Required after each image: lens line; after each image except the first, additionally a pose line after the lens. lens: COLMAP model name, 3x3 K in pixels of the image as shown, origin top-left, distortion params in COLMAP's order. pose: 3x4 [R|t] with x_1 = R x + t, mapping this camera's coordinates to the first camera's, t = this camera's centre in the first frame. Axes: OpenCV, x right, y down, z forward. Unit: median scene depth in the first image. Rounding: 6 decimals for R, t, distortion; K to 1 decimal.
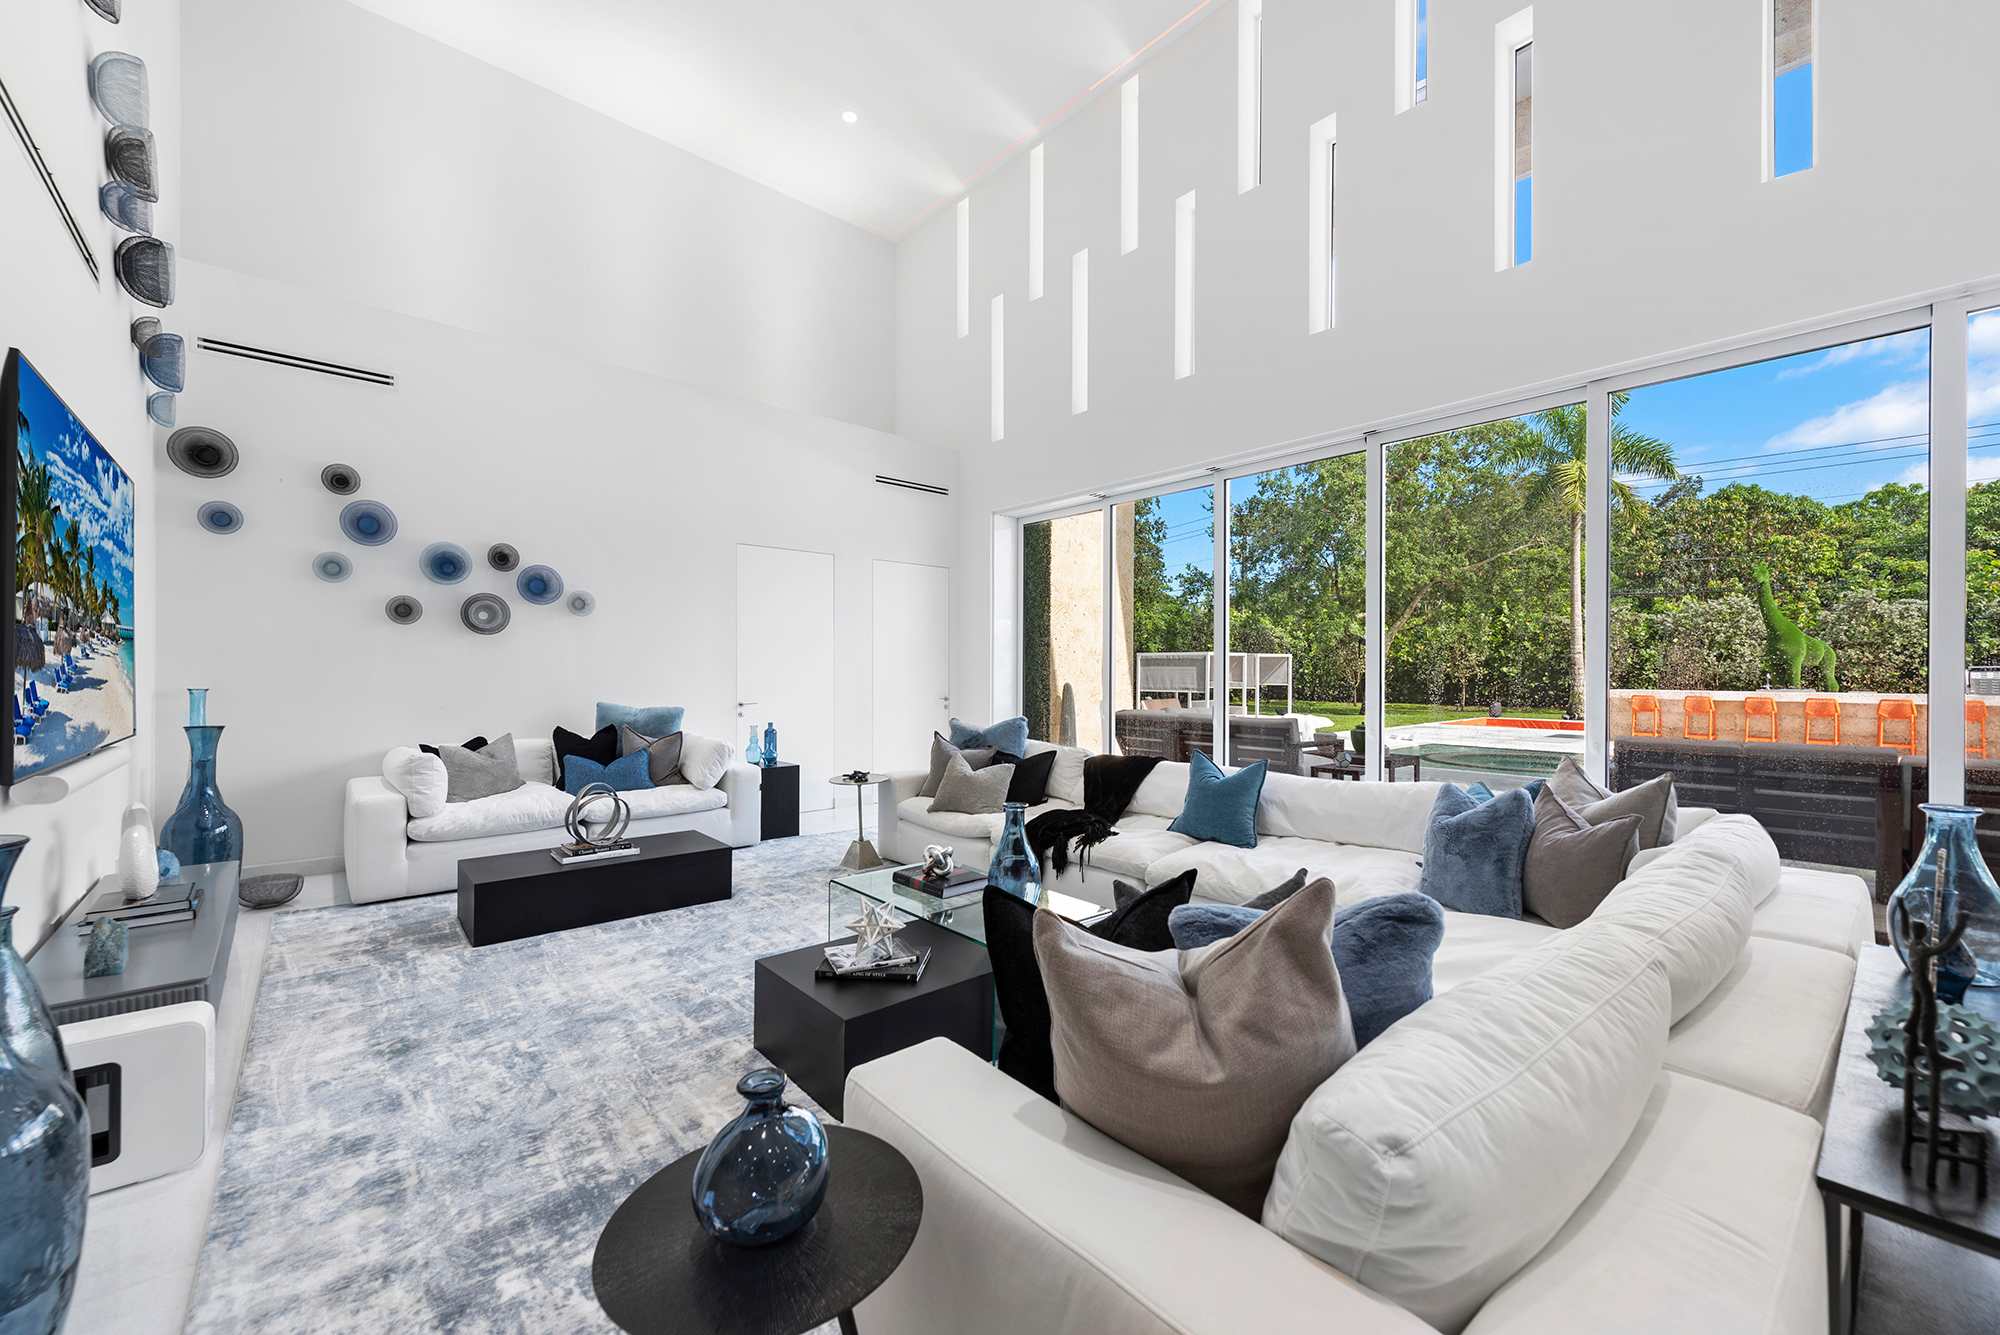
lens RADIAL K [[785.1, 0, 992.2], [0, 785.1, 670.4], [0, 0, 1]] dist [0.001902, 0.000084]
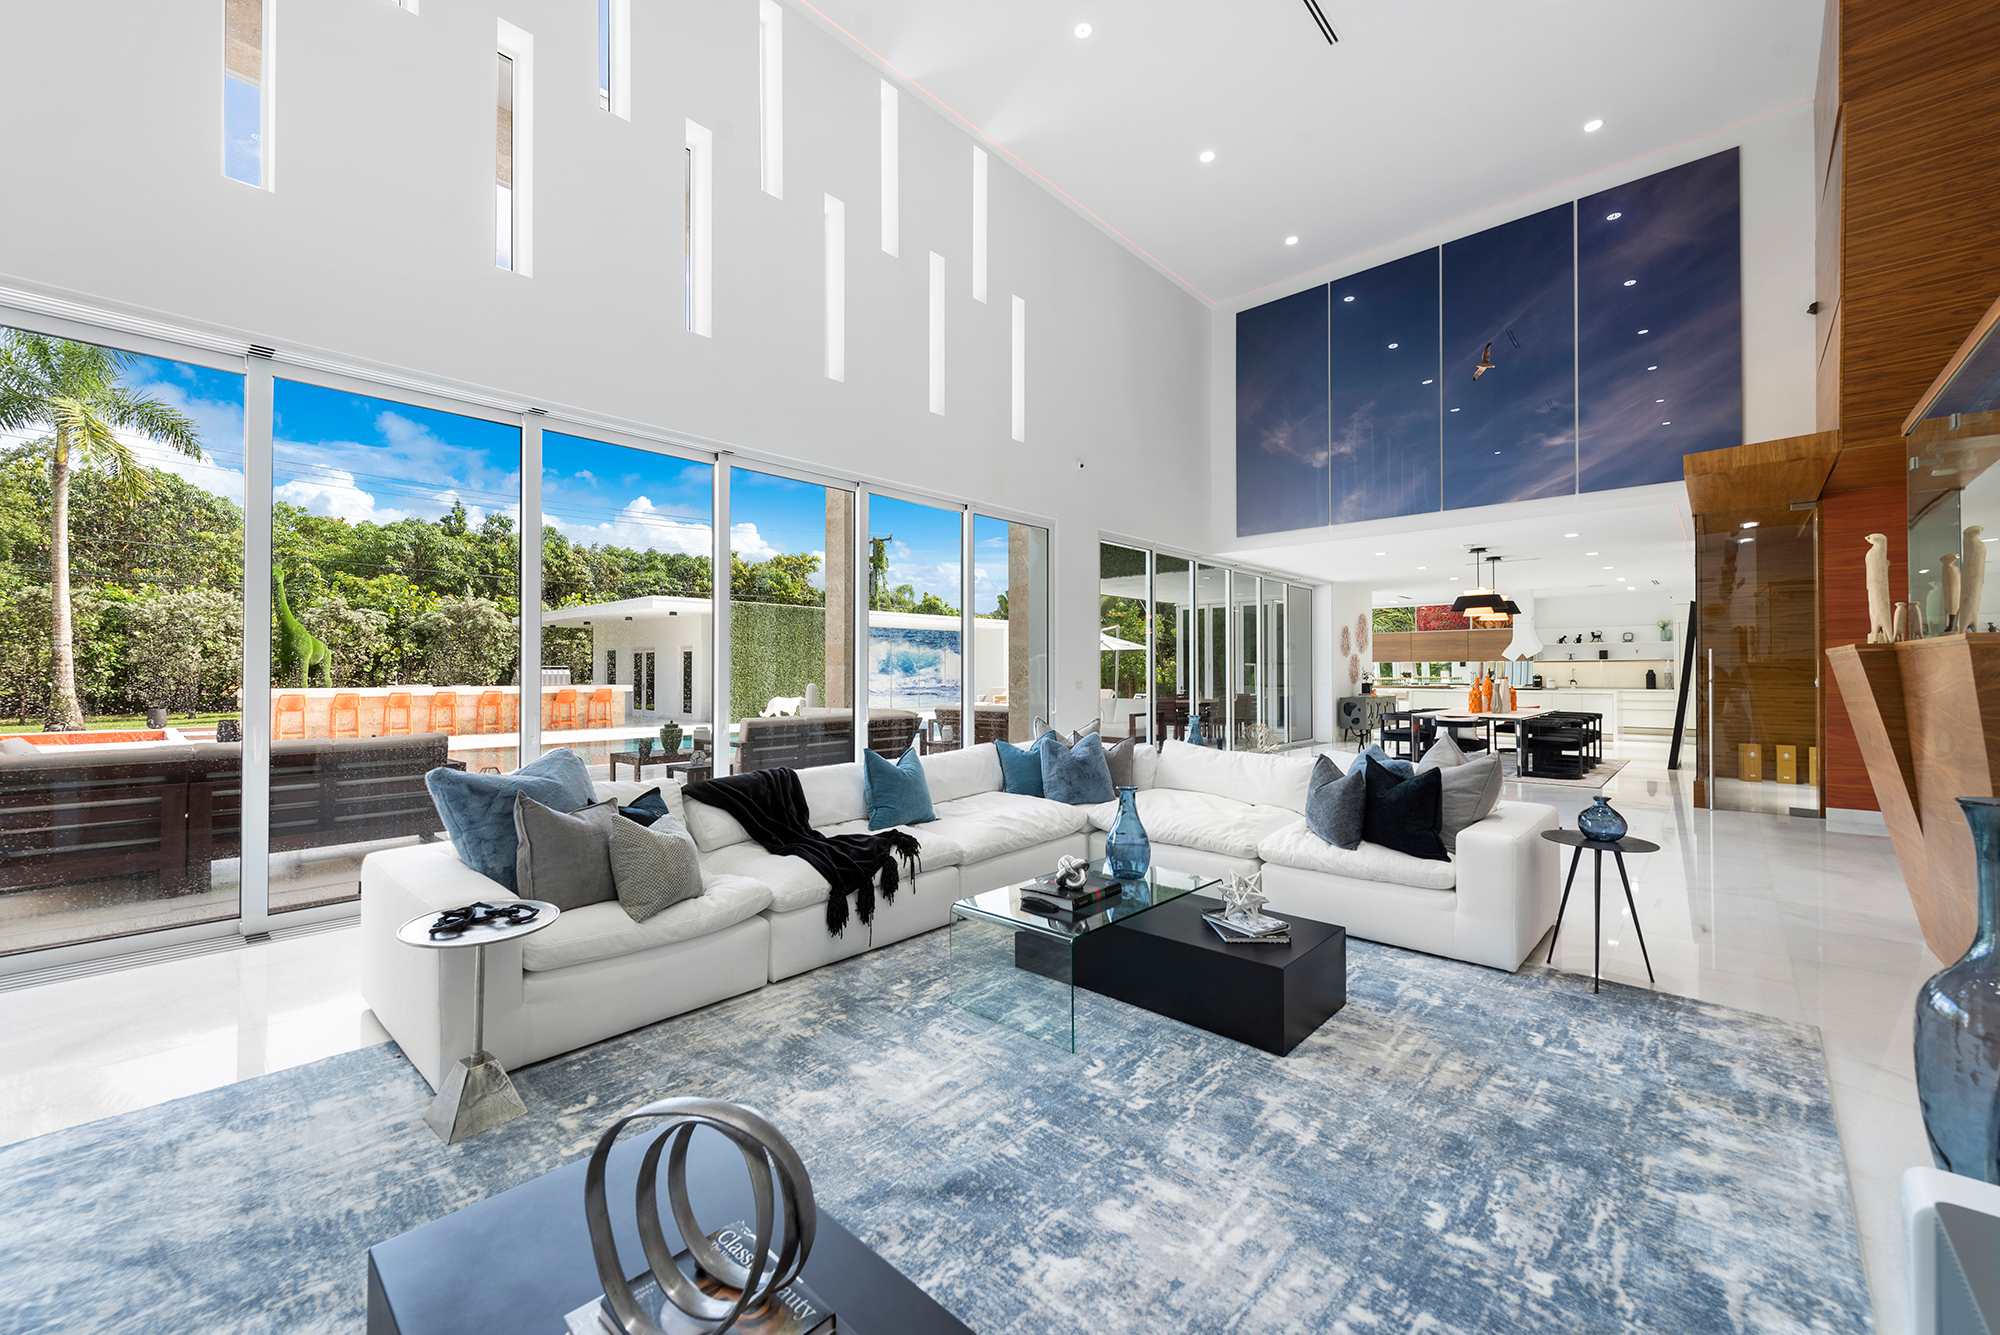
lens RADIAL K [[785.1, 0, 998.8], [0, 785.1, 672.5], [0, 0, 1]] dist [0.001902, 0.000084]
pose [[-0.117115, -0.003409, 0.993112, -0.835645], [-0.004592, 0.999985, 0.002891, -0.004067], [-0.993108, -0.004222, -0.117129, 0.987998]]
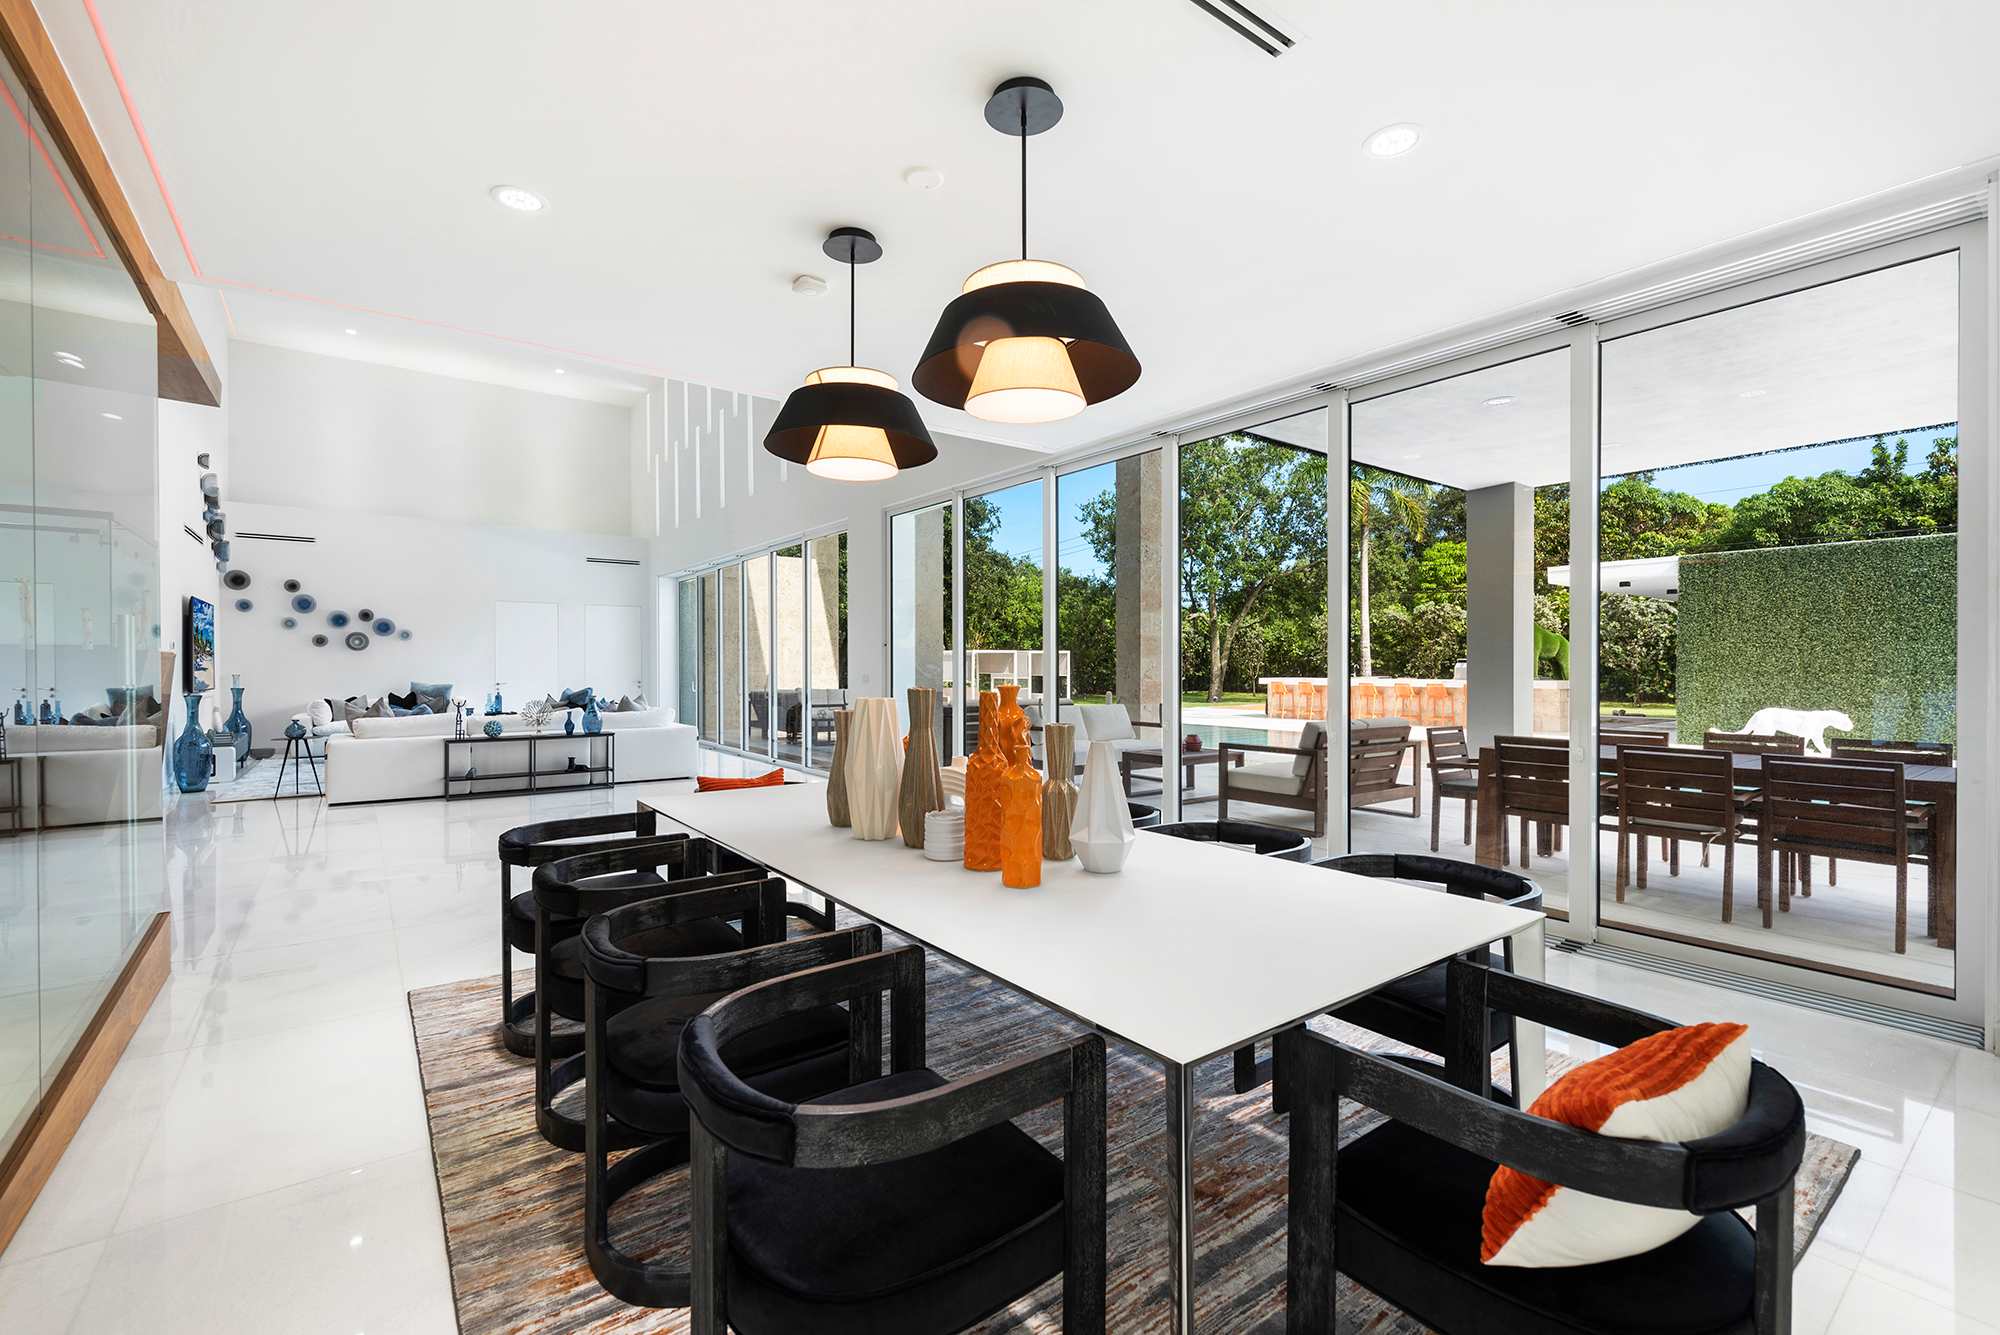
lens RADIAL K [[860.4, 0, 1002.3], [0, 860.4, 668.6], [0, 0, 1]] dist [-0.003001, -0.000218]
pose [[0.997222, -0.003452, -0.074403, 1.305695], [0.003876, 0.999977, 0.005557, -0.001647], [0.074382, -0.005830, 0.997213, -1.238675]]
